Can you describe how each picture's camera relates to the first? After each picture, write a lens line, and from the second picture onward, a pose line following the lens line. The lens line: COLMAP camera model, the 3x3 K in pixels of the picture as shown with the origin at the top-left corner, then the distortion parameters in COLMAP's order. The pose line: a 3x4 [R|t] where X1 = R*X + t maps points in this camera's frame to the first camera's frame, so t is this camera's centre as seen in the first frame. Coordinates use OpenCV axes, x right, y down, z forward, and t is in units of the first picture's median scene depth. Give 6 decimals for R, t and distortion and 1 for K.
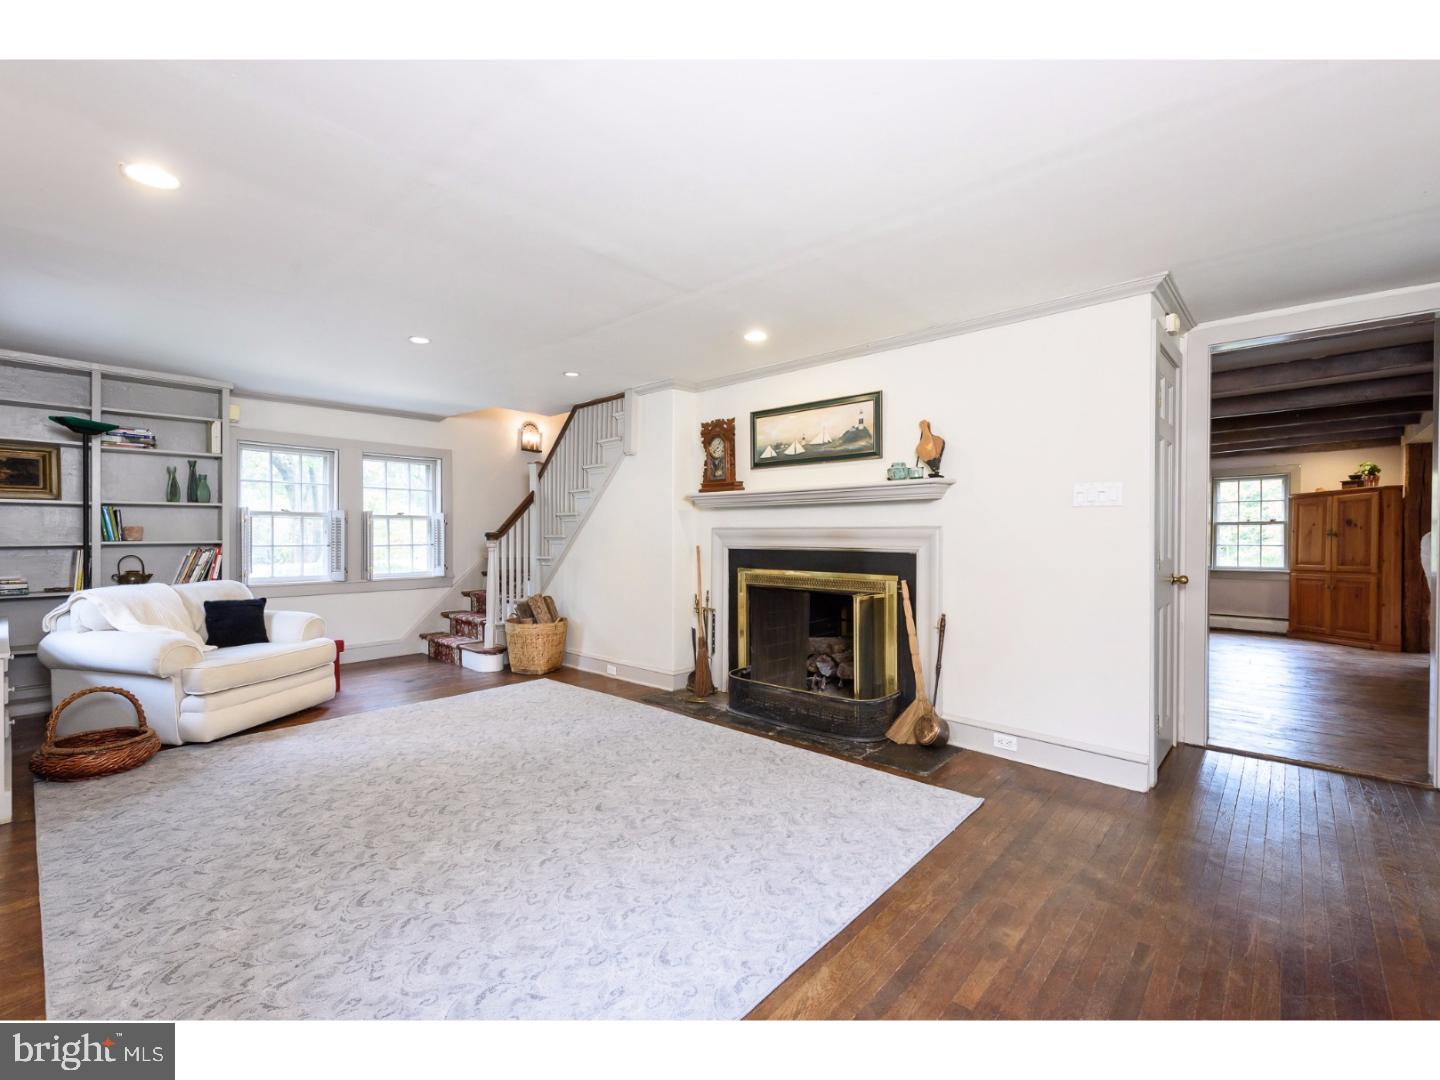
lens RADIAL K [[622.5, 0, 722.7], [0, 622.5, 538.1], [0, 0, 1]] dist [0.017292, 0.000156]
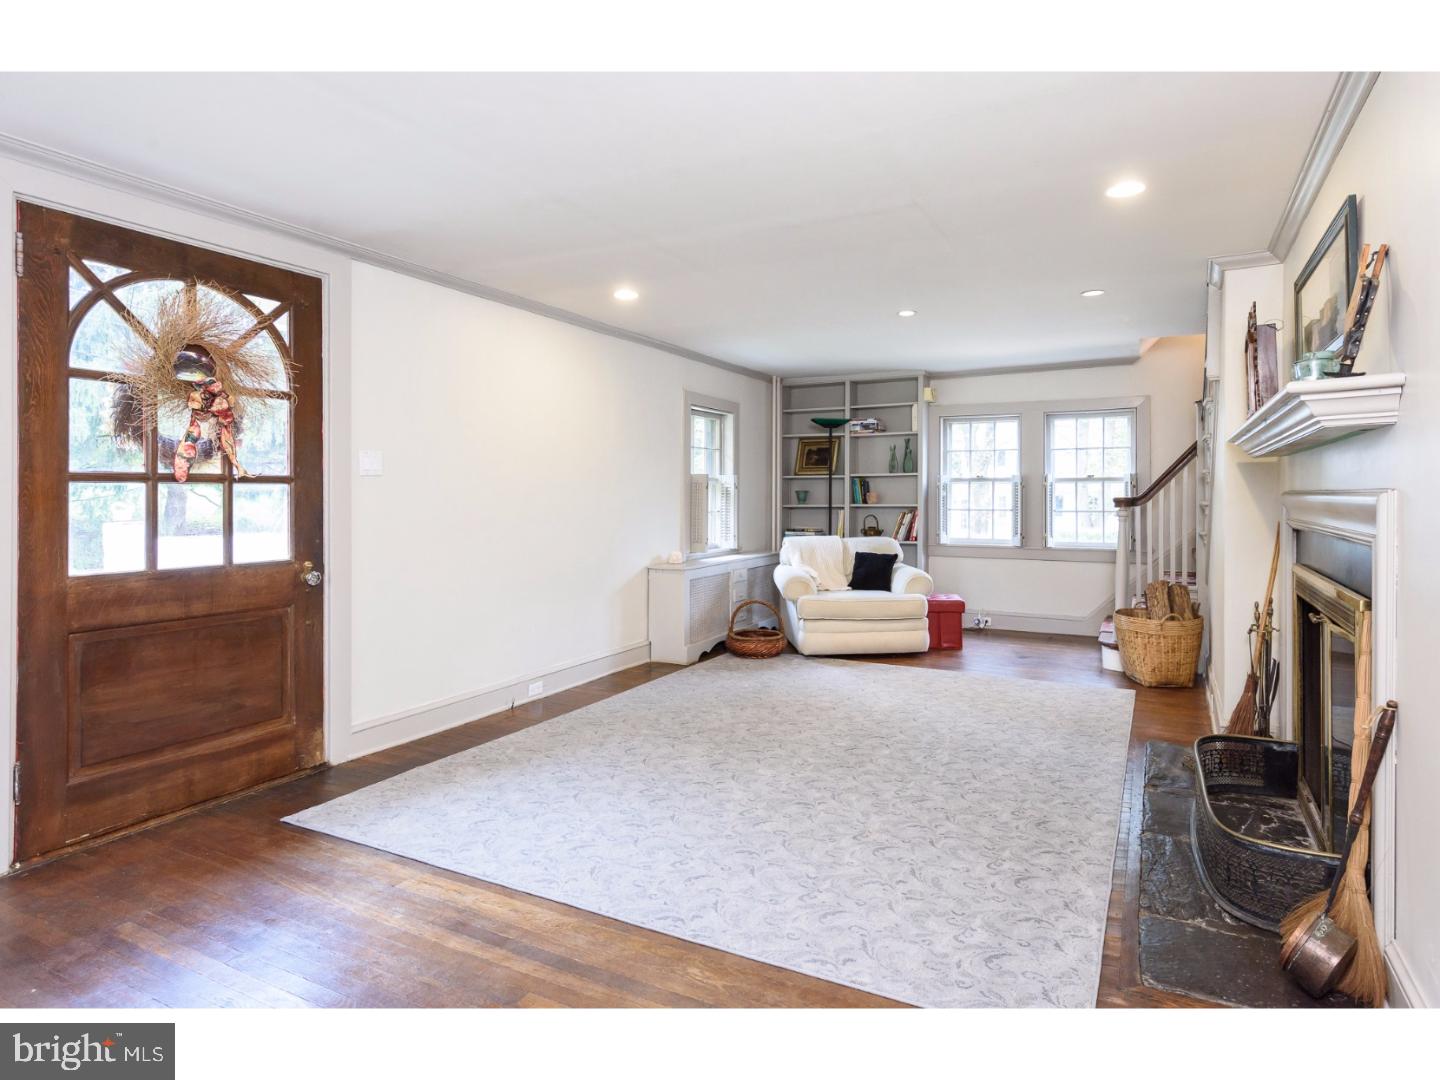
lens RADIAL K [[781.6, 0, 773.9], [0, 781.6, 487.7], [0, 0, 1]] dist [0.004131, 0.000010]
pose [[0.276116, -0.012445, -0.961044, 0.621699], [-0.008204, 0.999849, -0.015304, -0.002915], [0.961089, 0.012110, 0.275973, 0.395174]]
